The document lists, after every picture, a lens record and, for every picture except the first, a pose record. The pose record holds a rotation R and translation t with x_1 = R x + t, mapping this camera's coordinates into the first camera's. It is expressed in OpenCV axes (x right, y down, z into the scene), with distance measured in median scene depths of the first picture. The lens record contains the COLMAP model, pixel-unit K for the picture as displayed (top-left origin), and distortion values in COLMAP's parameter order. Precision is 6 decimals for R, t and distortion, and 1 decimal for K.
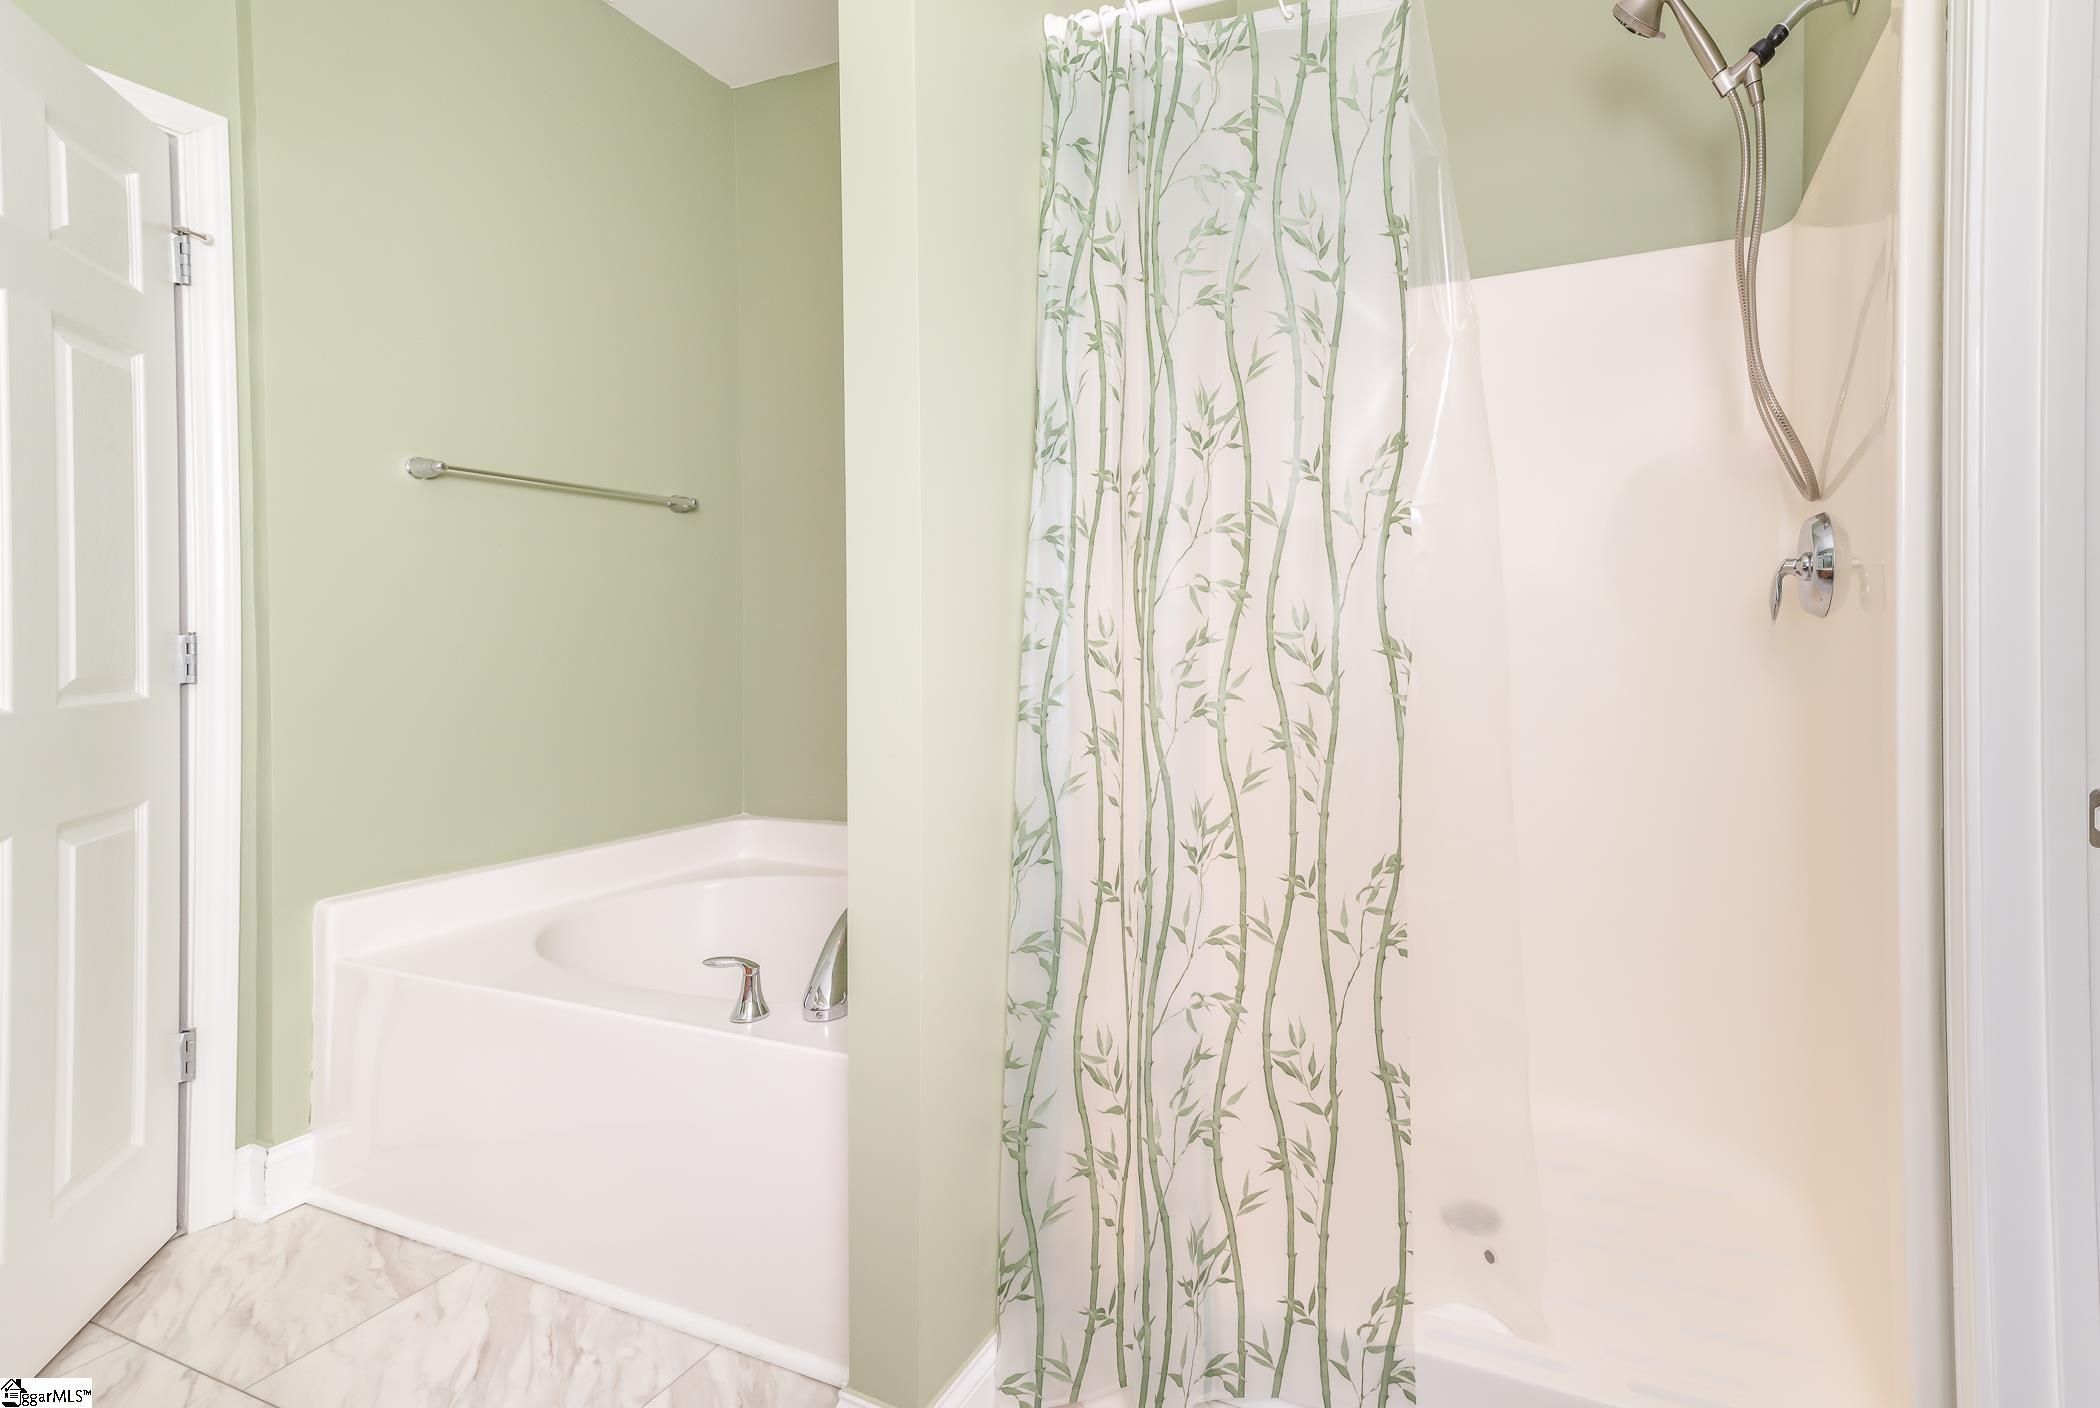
lens RADIAL K [[813.9, 0, 1050.0], [0, 813.9, 704.0], [0, 0, 1]] dist [0.014677, 0.000525]
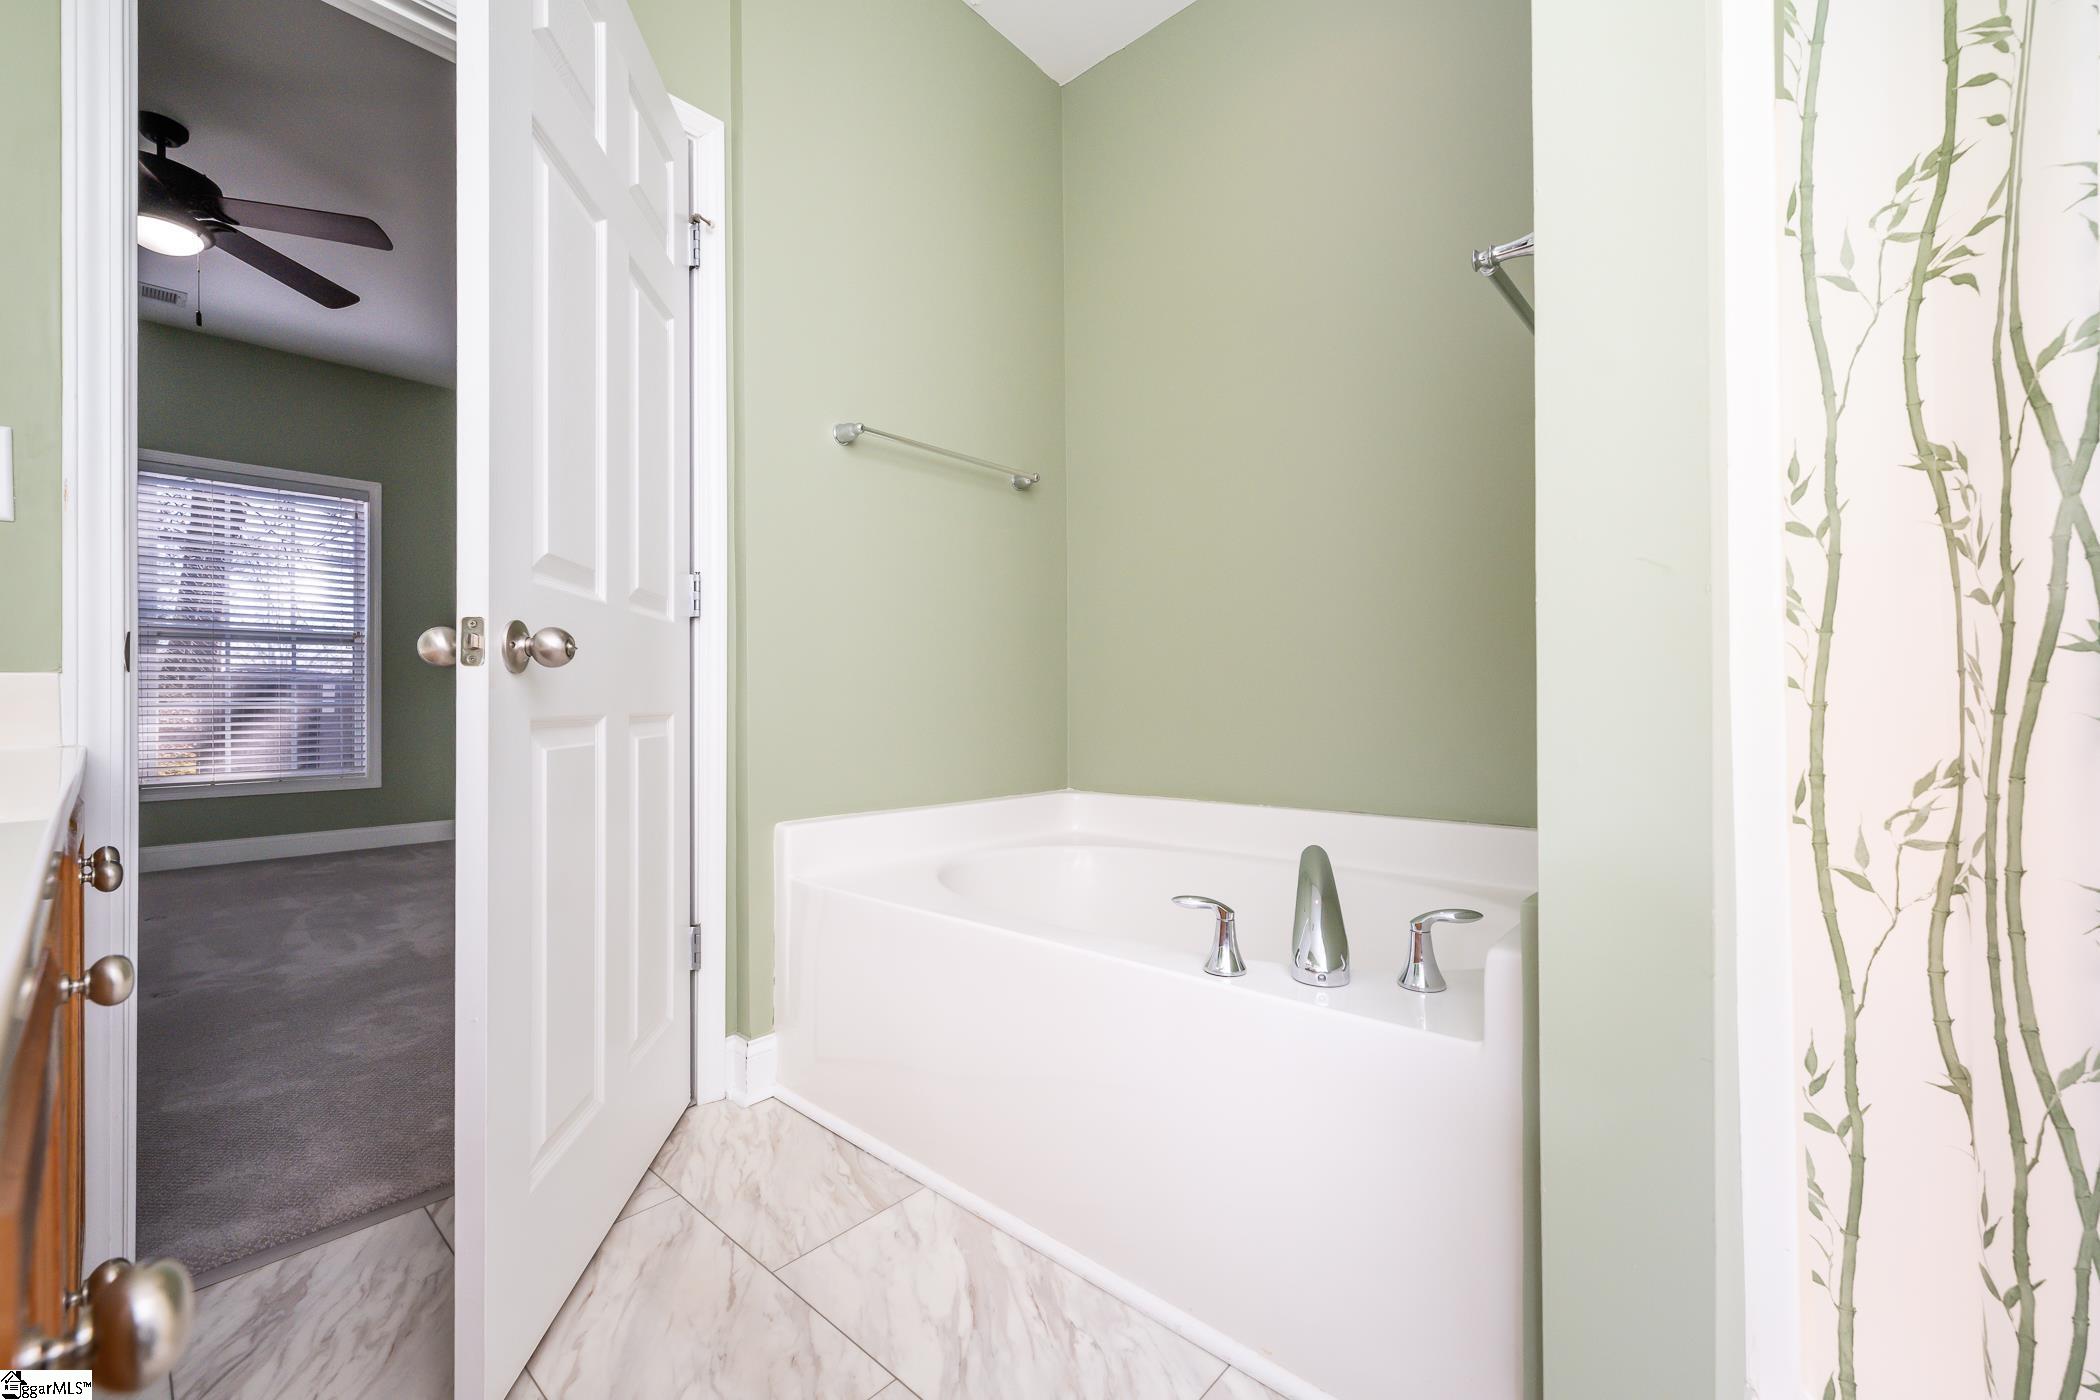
lens RADIAL K [[830.0, 0, 1039.8], [0, 830.0, 683.2], [0, 0, 1]] dist [0.001121, 0.000032]
pose [[0.932614, -0.007451, -0.360799, -0.219569], [0.003585, 0.999929, -0.011385, 0.090312], [0.360858, 0.009324, 0.932574, 0.127528]]
